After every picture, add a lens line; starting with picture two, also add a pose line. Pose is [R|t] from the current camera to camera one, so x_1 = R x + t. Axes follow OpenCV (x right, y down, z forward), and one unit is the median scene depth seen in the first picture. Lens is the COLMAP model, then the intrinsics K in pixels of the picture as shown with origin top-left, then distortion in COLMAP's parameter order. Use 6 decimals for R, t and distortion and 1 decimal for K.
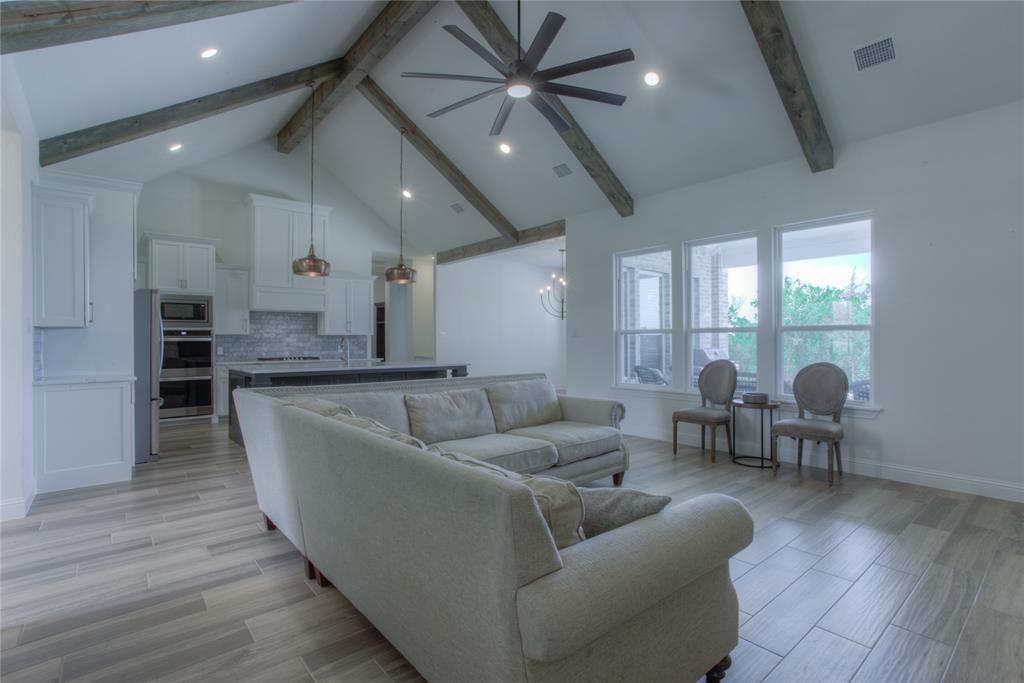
lens RADIAL K [[491.2, 0, 510.2], [0, 491.2, 337.4], [0, 0, 1]] dist [-0.057526, 0.035692]
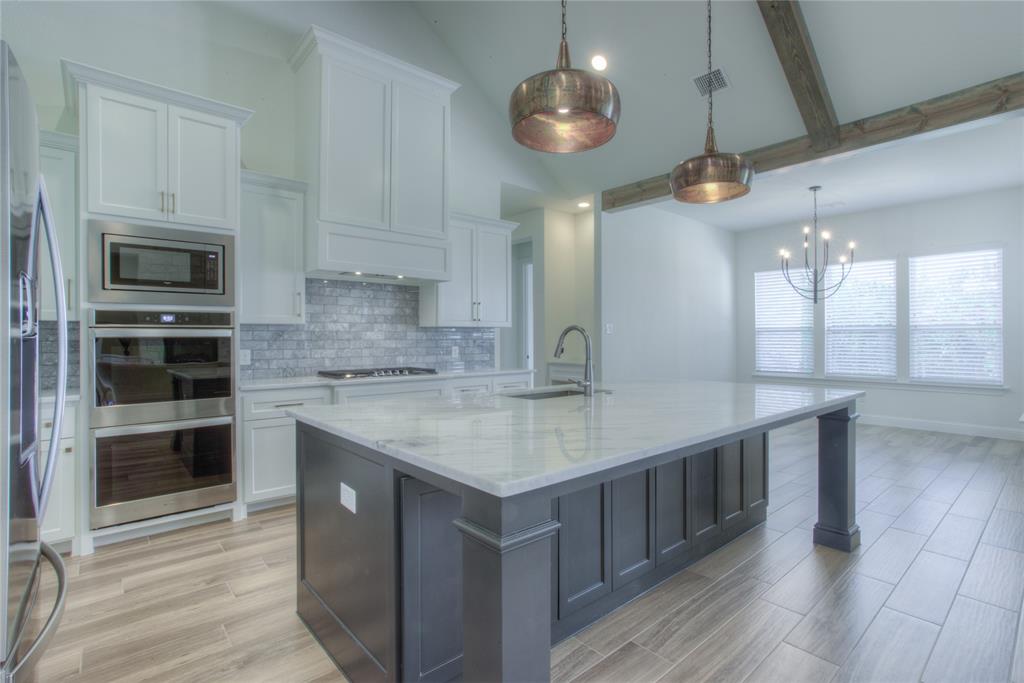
lens RADIAL K [[491.2, 0, 510.2], [0, 491.2, 337.4], [0, 0, 1]] dist [-0.057526, 0.035692]
pose [[0.999878, 0.003222, 0.015258, -0.341704], [-0.003295, 0.999983, 0.004731, 0.004566], [-0.015242, -0.004781, 0.999872, 0.510725]]
